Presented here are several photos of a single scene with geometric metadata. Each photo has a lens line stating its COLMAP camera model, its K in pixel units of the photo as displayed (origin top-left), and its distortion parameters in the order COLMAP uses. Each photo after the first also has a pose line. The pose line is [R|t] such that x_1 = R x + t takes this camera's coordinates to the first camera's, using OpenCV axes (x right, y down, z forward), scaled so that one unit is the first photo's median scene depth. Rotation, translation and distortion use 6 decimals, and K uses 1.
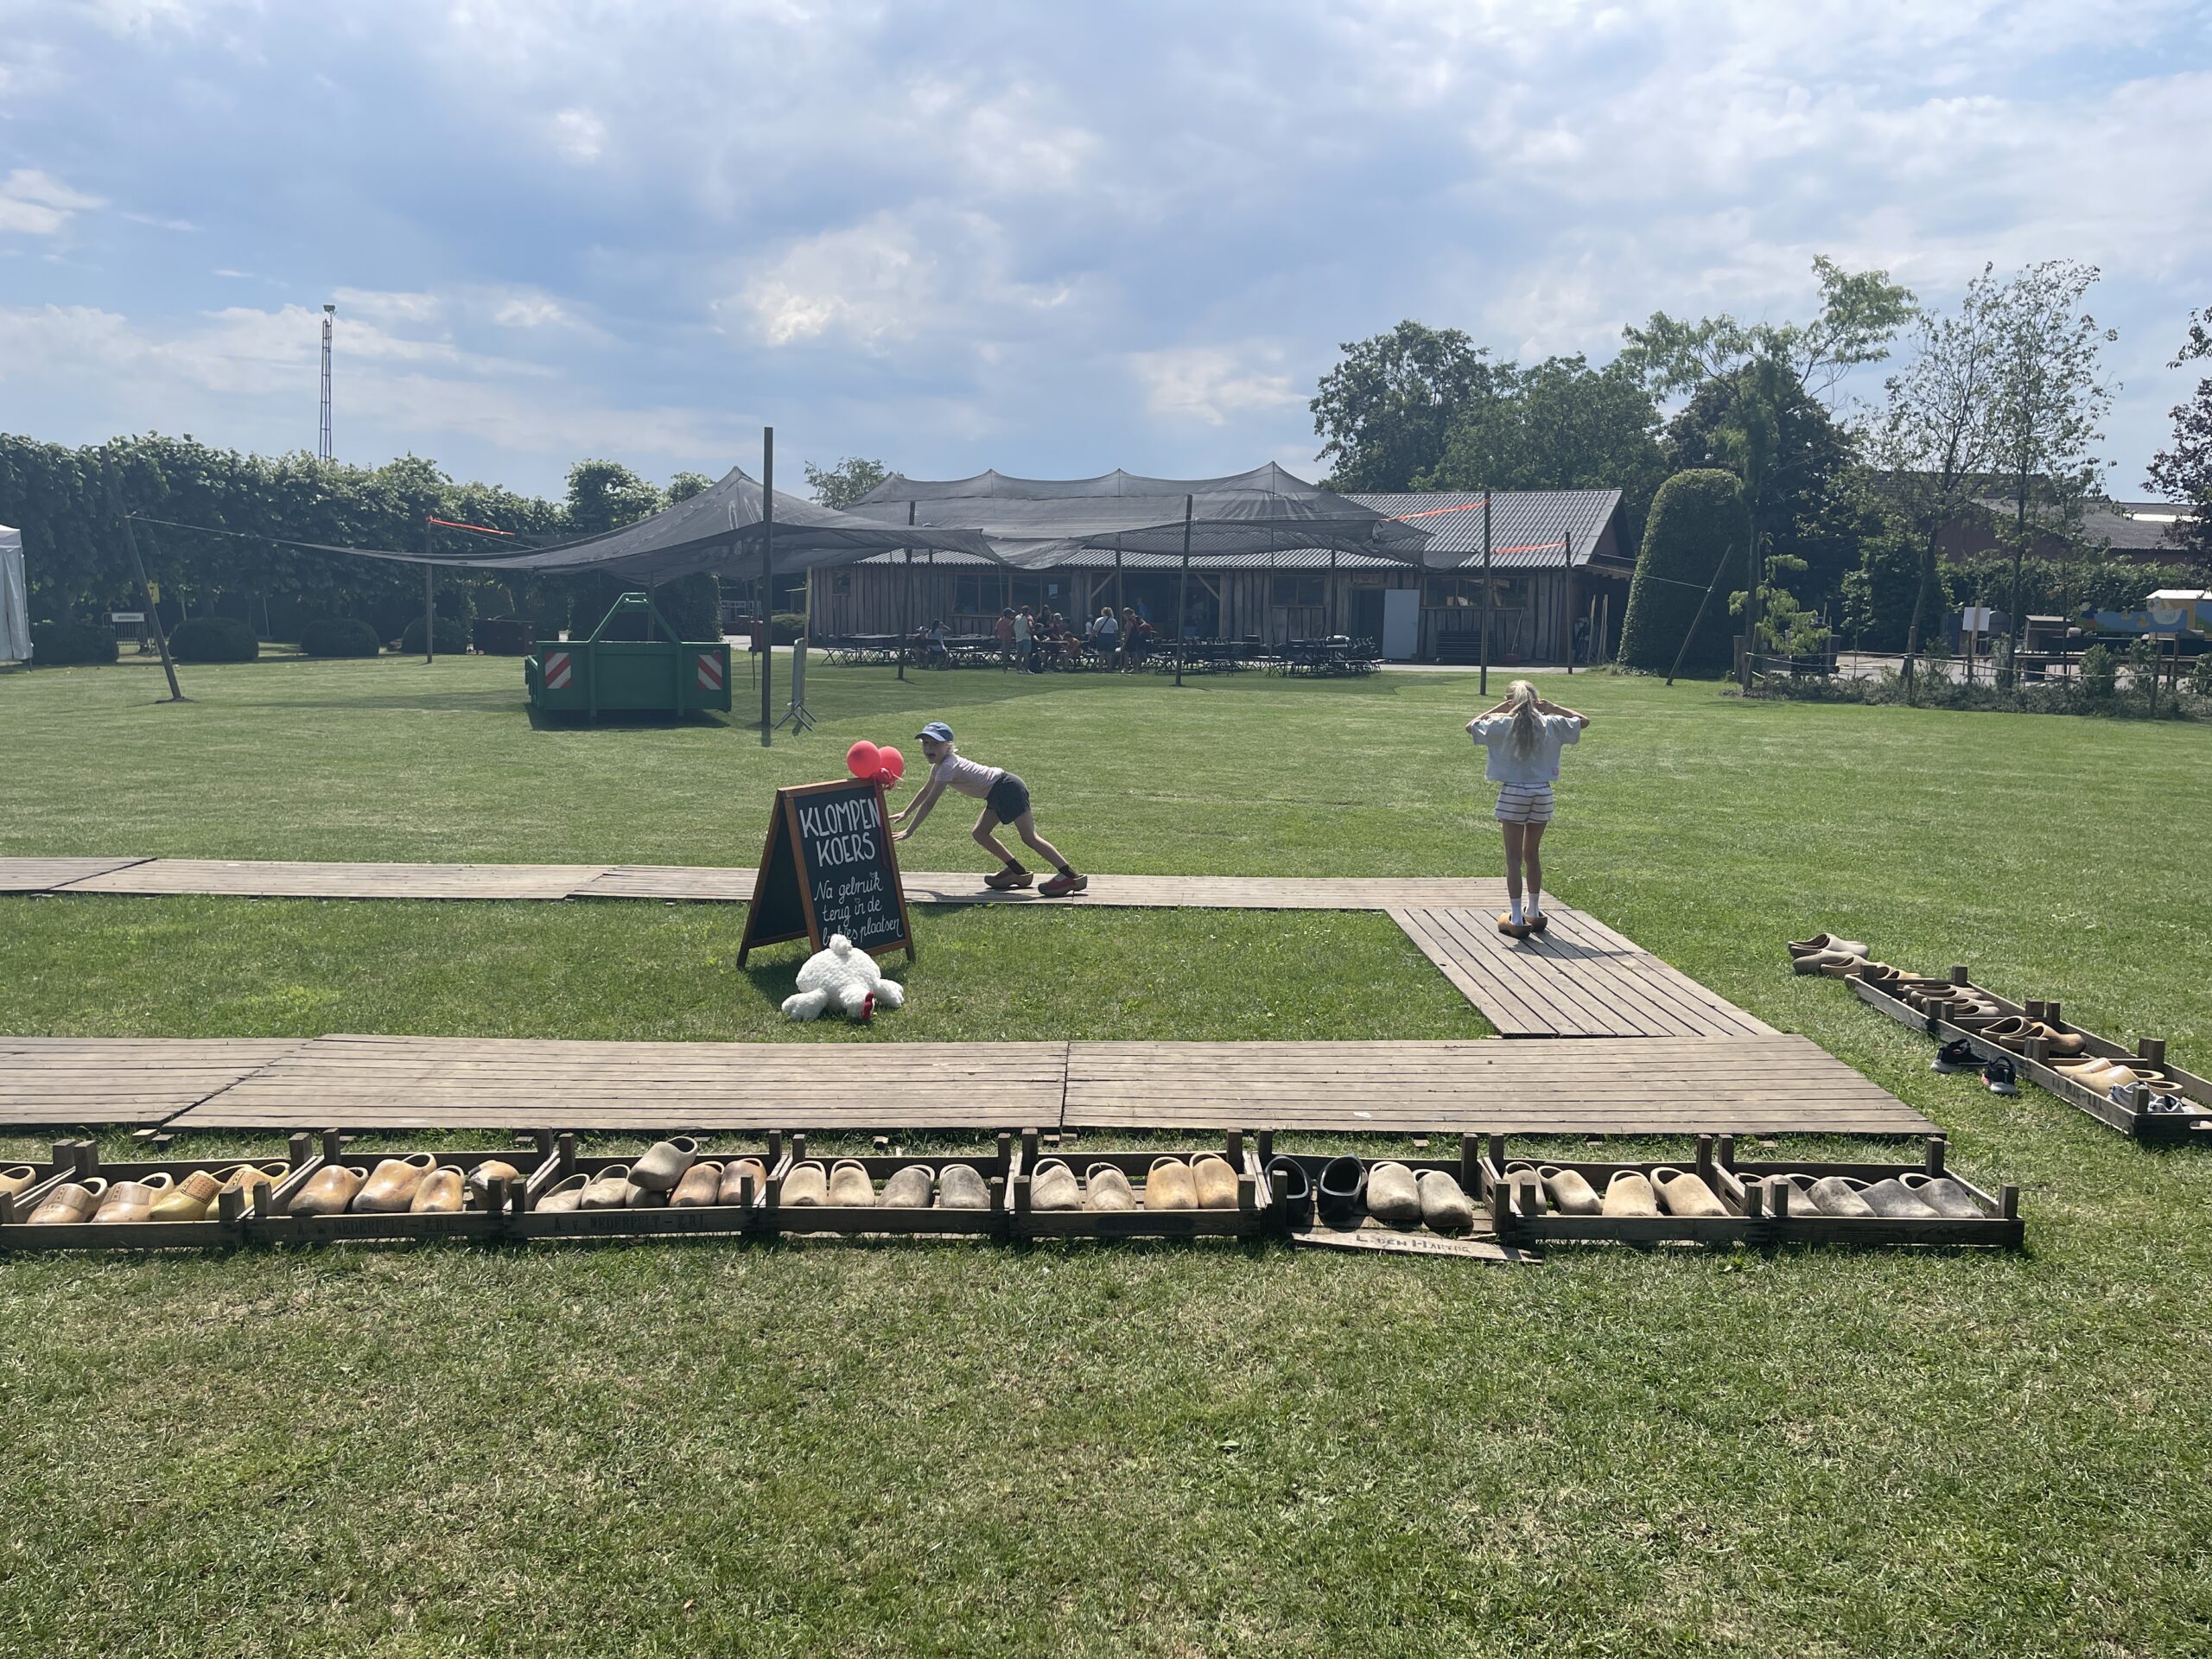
lens RADIAL K [[1665.8, 0, 1115.9], [0, 1665.8, 821.0], [0, 0, 1]] dist [0.074414, -0.101759]
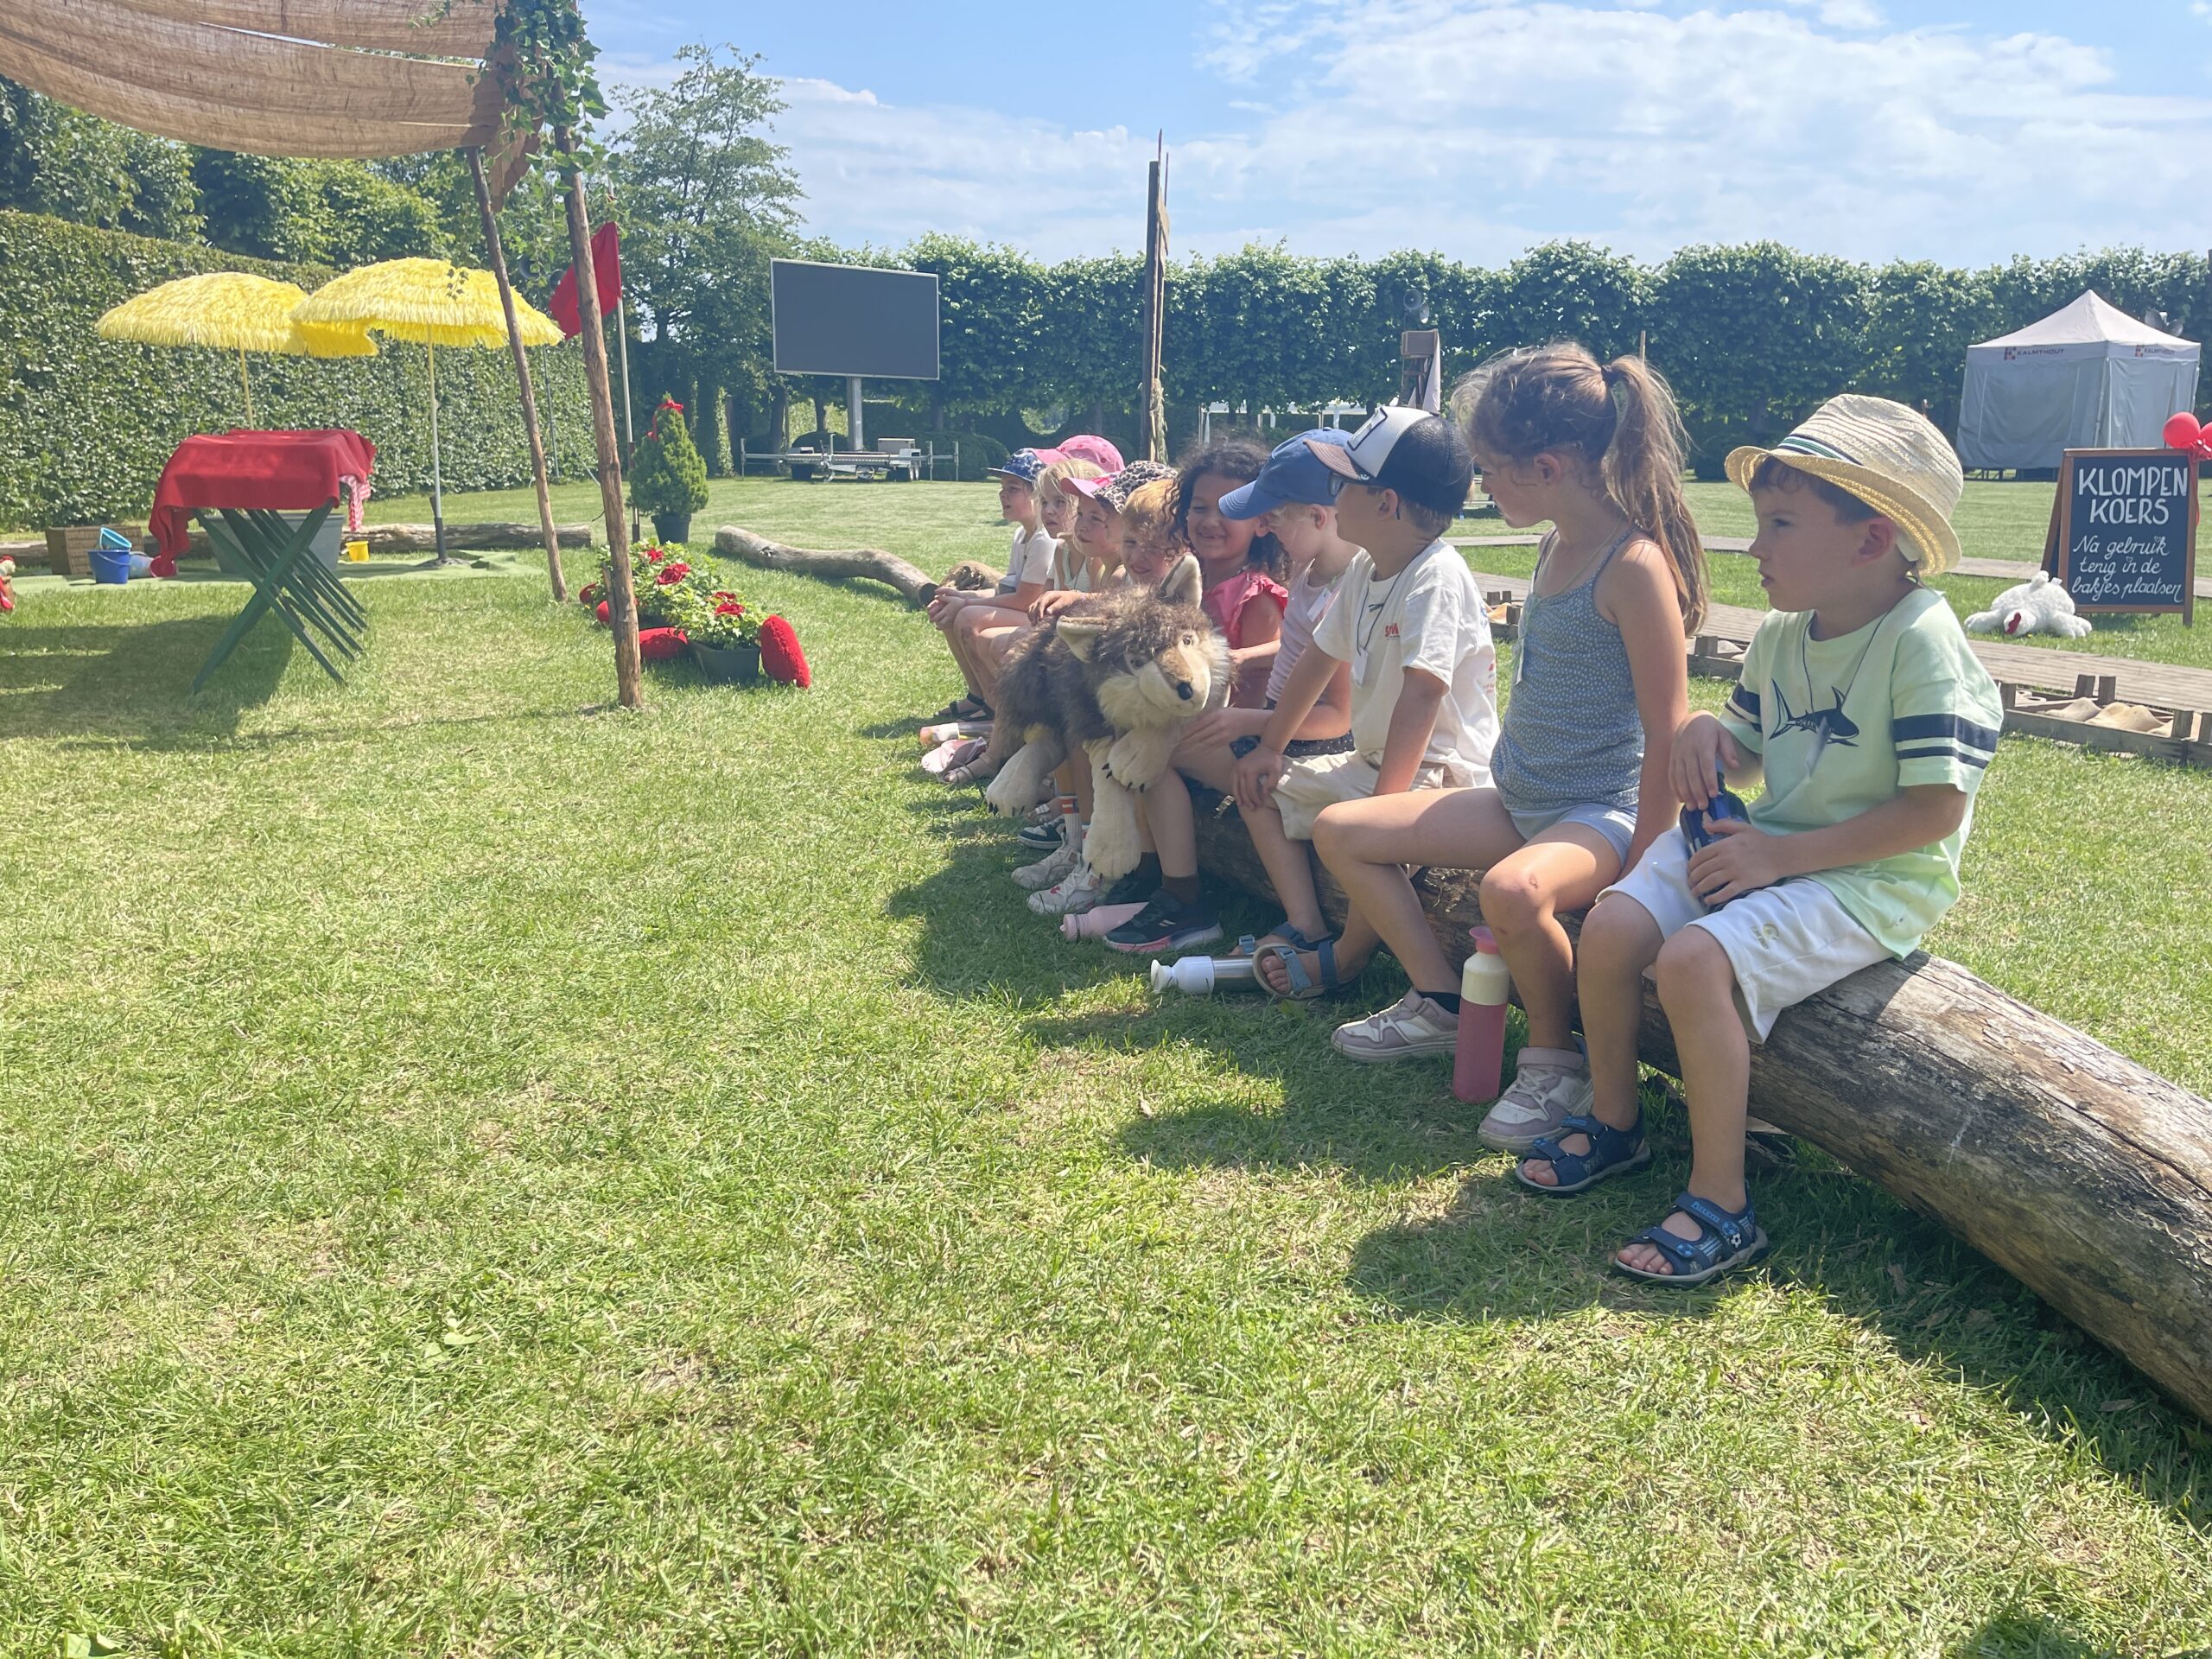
lens RADIAL K [[1665.8, 0, 1084.5], [0, 1665.8, 844.9], [0, 0, 1]] dist [0.074414, -0.101759]
pose [[0.325570, 0.211915, -0.921464, 0.727418], [-0.118837, 0.976003, 0.182470, 0.117685], [0.938020, 0.050098, 0.342941, -0.008626]]
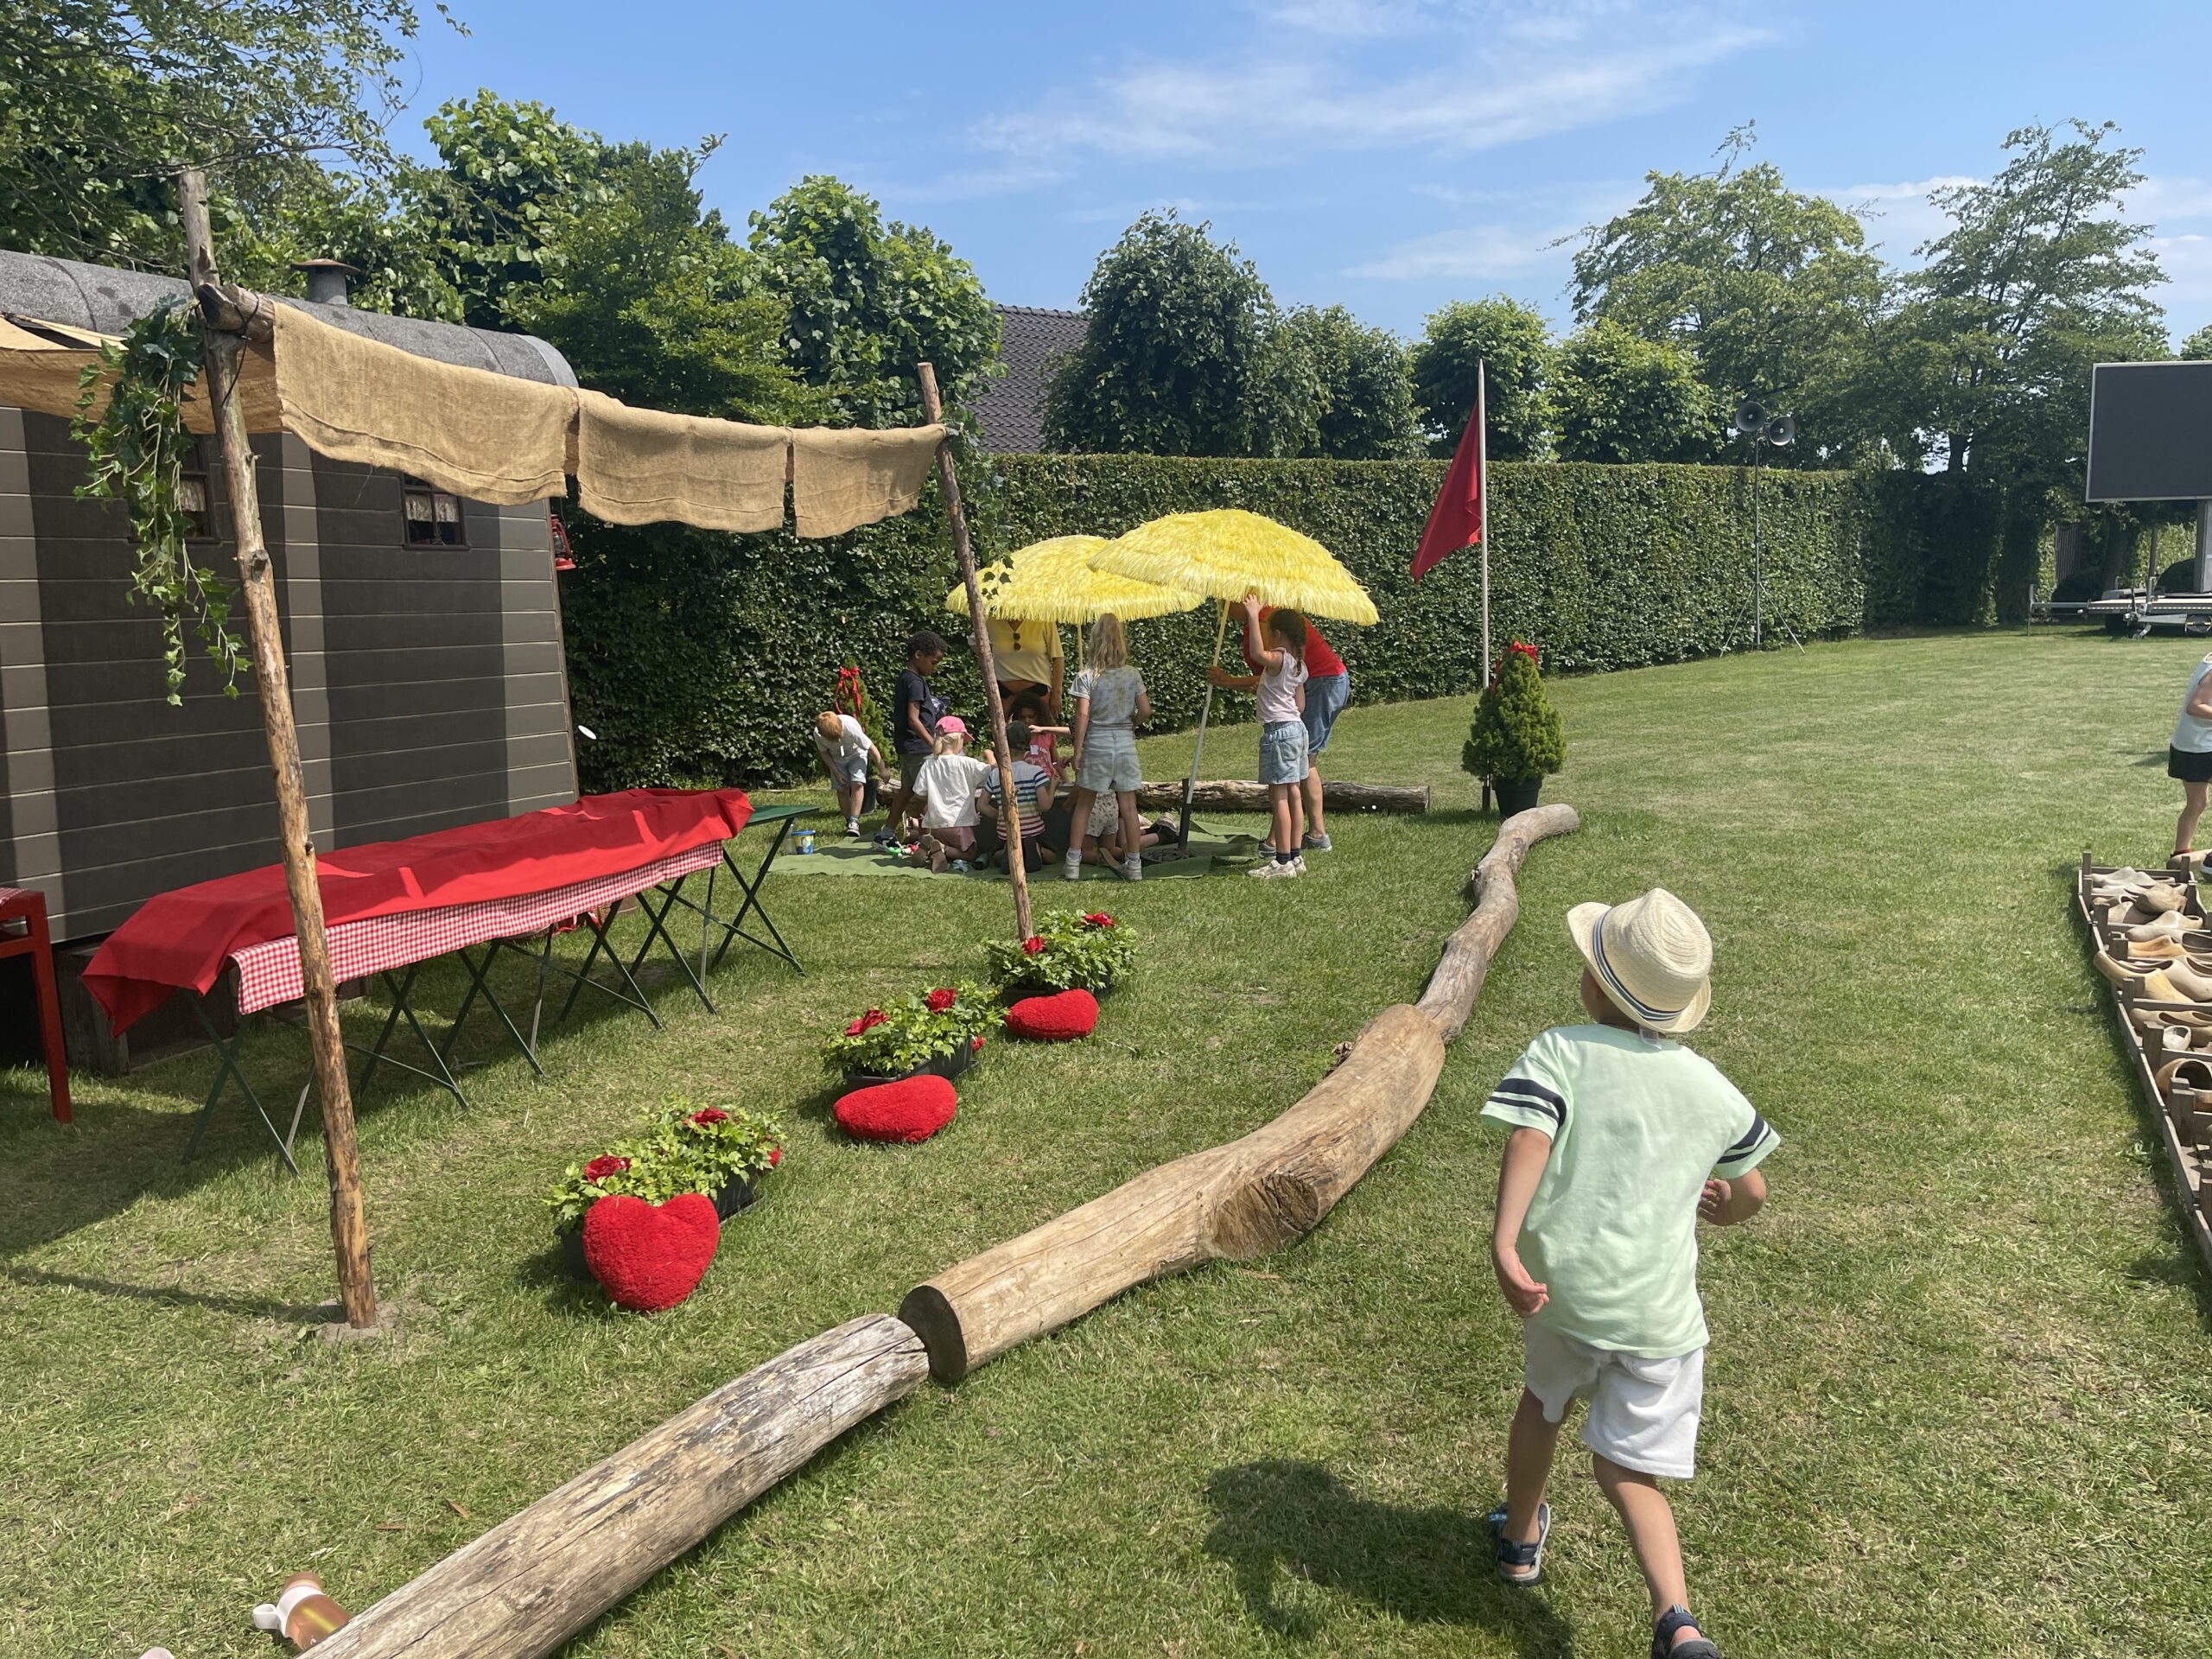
lens RADIAL K [[1665.8, 0, 1108.9], [0, 1665.8, 839.7], [0, 0, 1]] dist [0.074414, -0.101759]
pose [[-0.441714, 0.146055, -0.885187, 0.275528], [-0.080236, 0.976274, 0.201123, -0.065586], [0.893561, 0.159863, -0.419515, 0.493507]]
